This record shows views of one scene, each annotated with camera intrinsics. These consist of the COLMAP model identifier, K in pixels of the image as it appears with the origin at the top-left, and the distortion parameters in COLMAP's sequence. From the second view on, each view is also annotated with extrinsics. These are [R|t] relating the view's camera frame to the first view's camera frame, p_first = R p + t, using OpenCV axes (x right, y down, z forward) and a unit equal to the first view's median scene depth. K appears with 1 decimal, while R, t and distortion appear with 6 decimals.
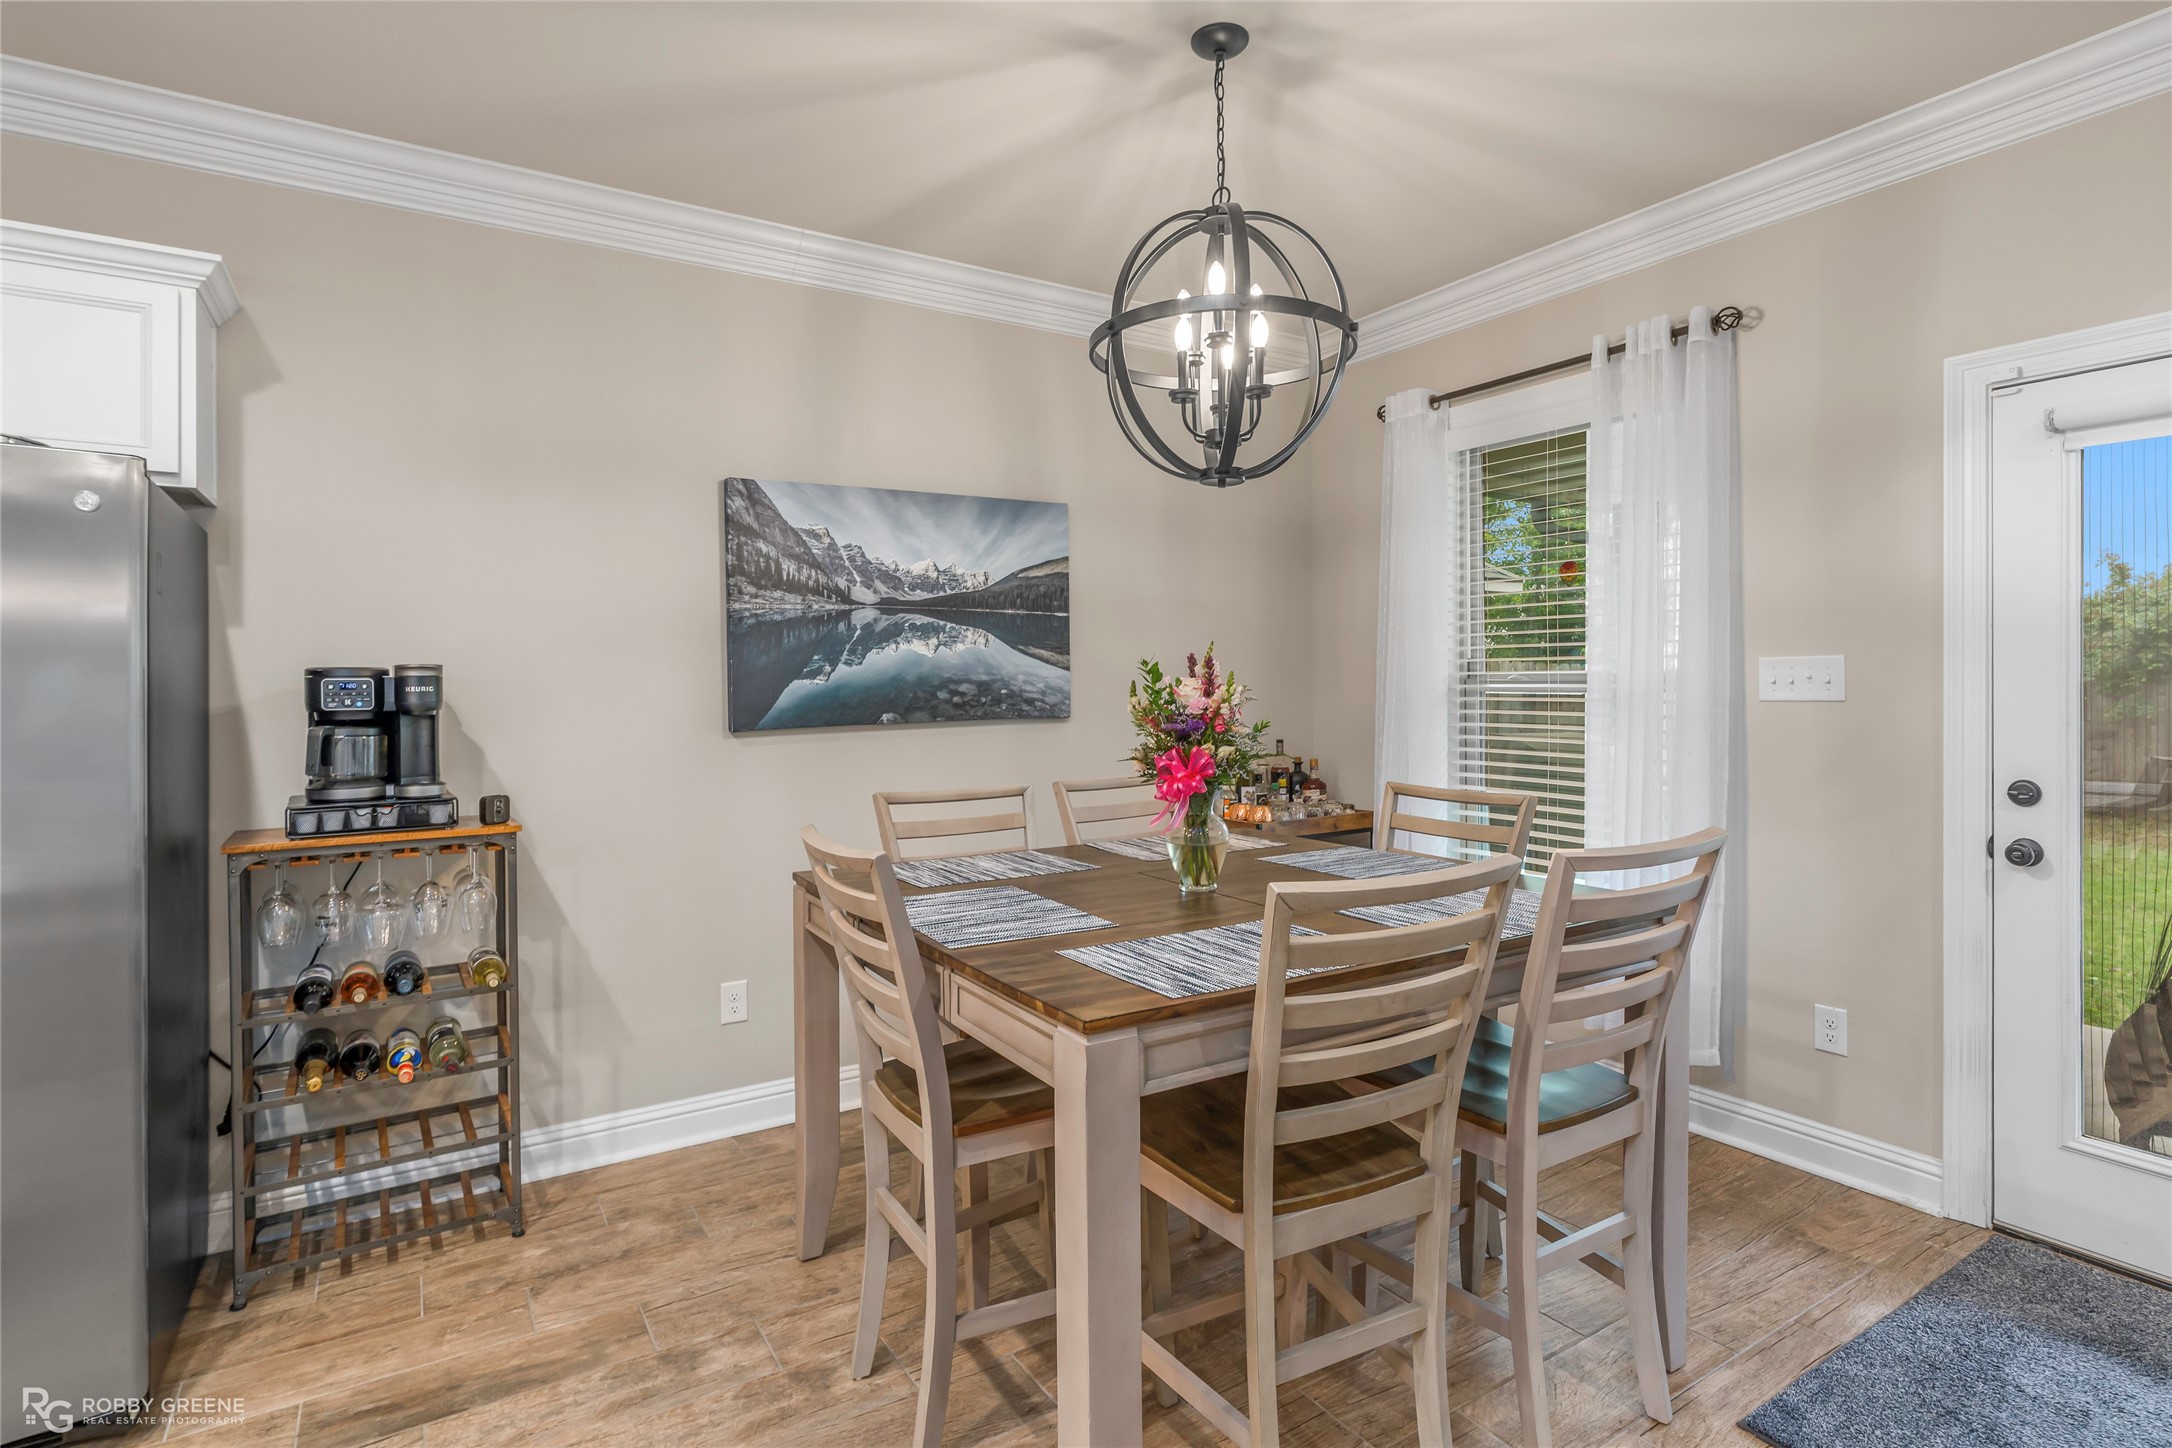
lens RADIAL K [[1088.9, 0, 1096.5], [0, 1088.9, 687.6], [0, 0, 1]] dist [-0.003404, -0.000106]
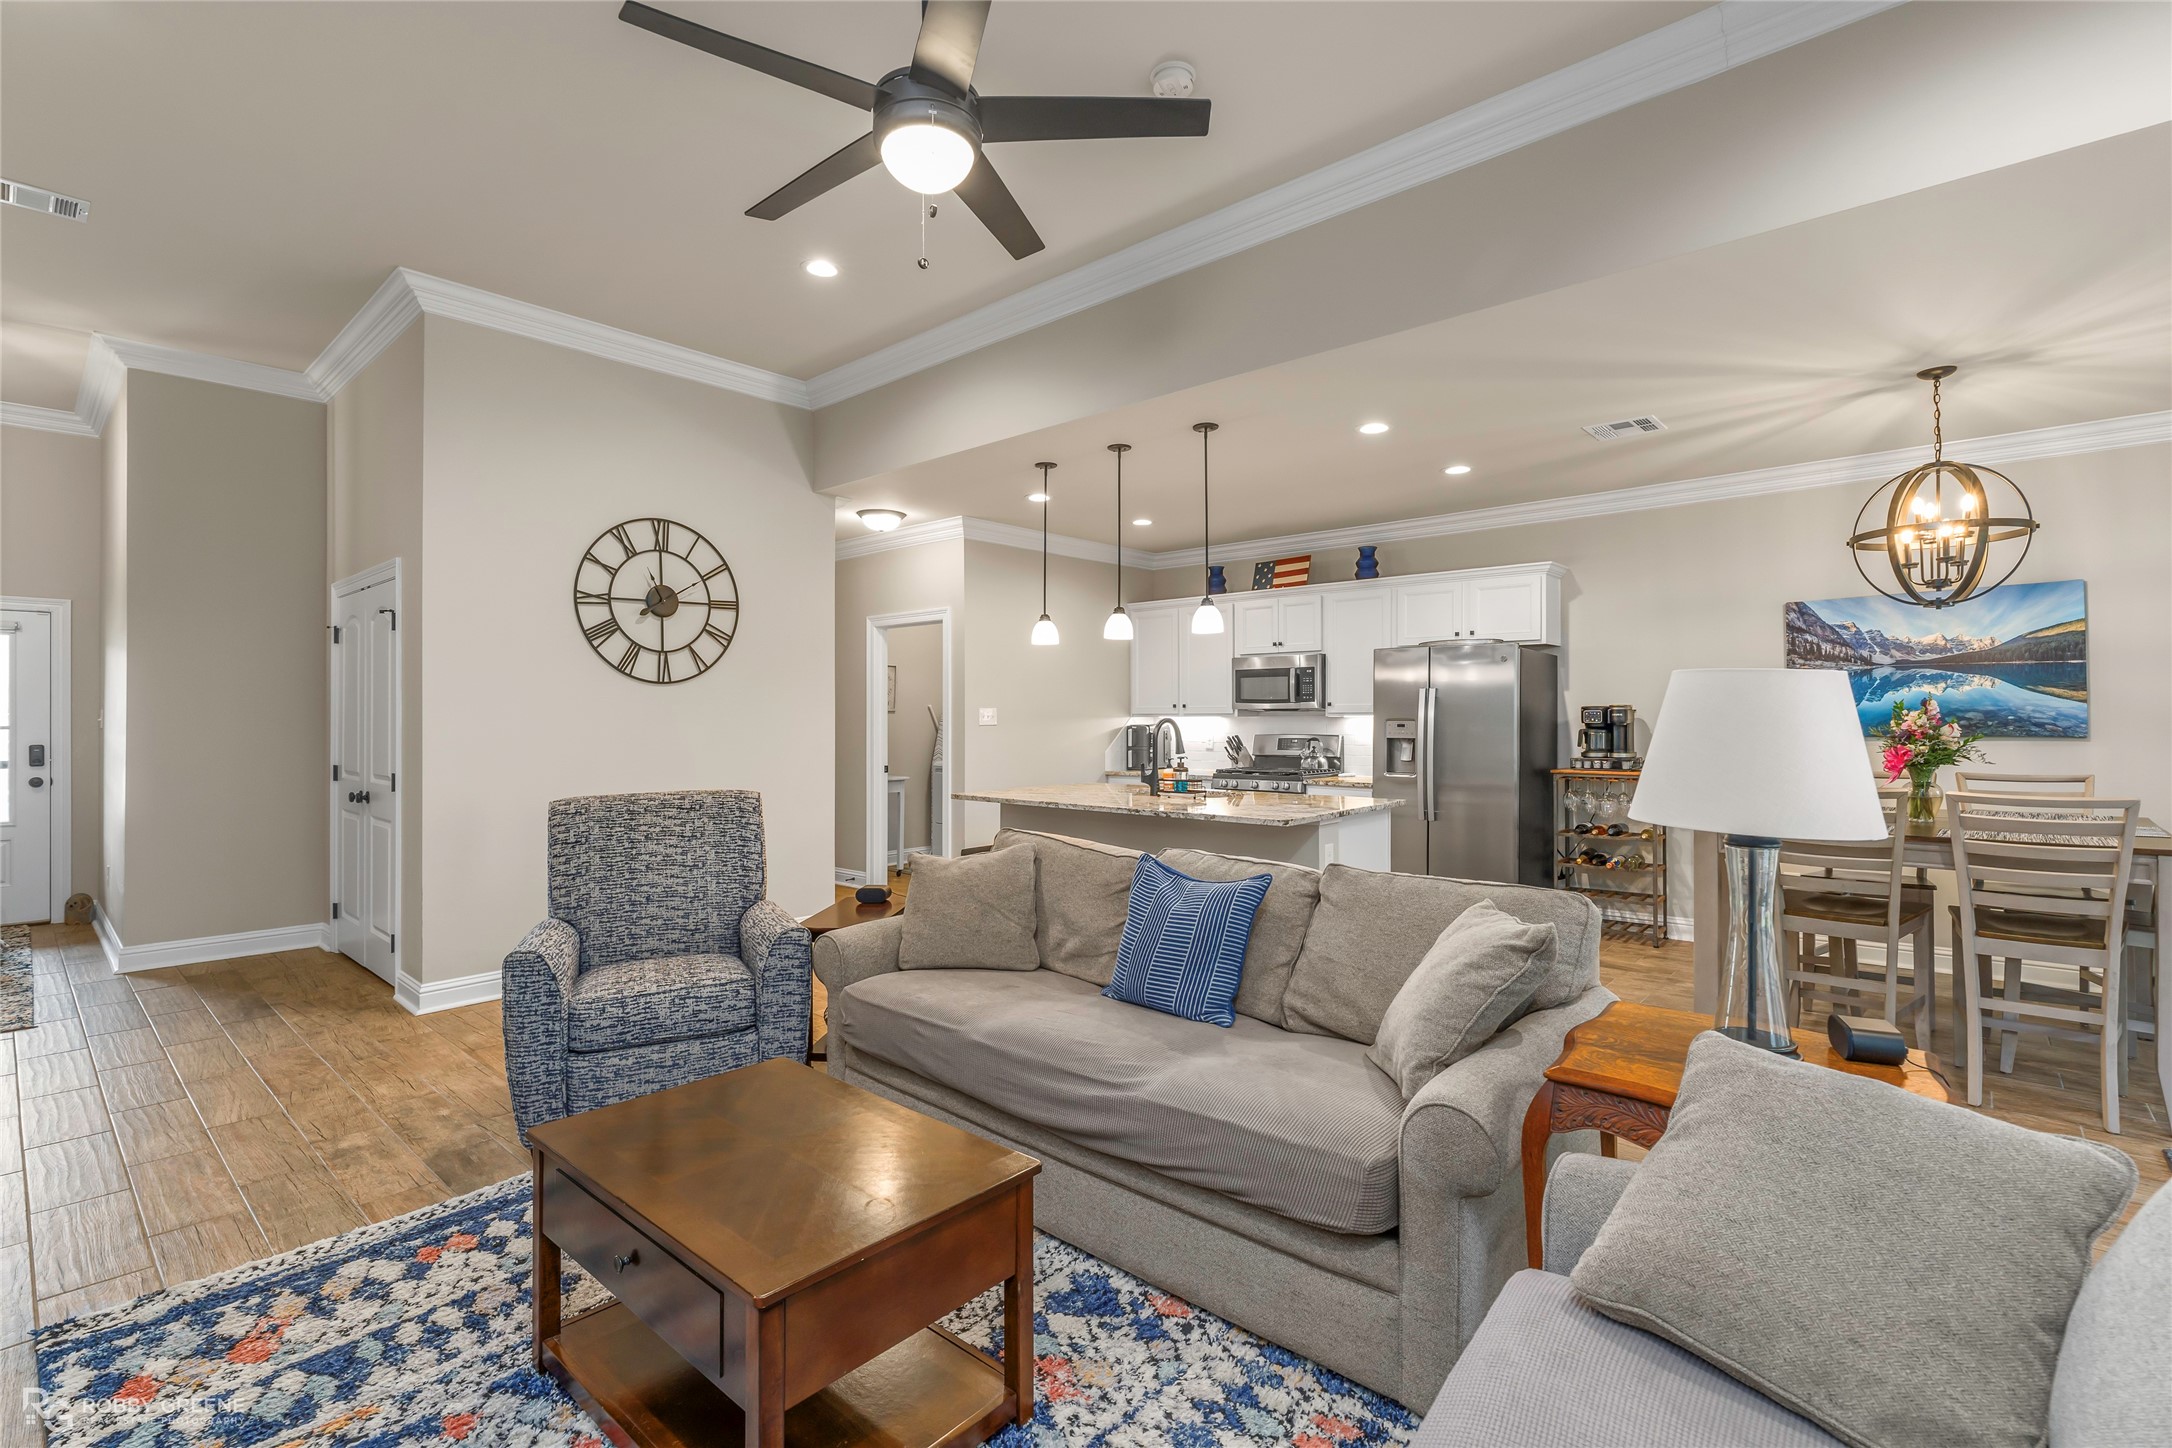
lens RADIAL K [[978.5, 0, 1086.1], [0, 978.5, 710.7], [0, 0, 1]] dist [-0.002973, 0.000152]
pose [[0.270189, 0.000442, -0.962807, 1.169487], [-0.000922, 1.000000, 0.000200, -0.006584], [0.962807, 0.000834, 0.270189, -0.758978]]
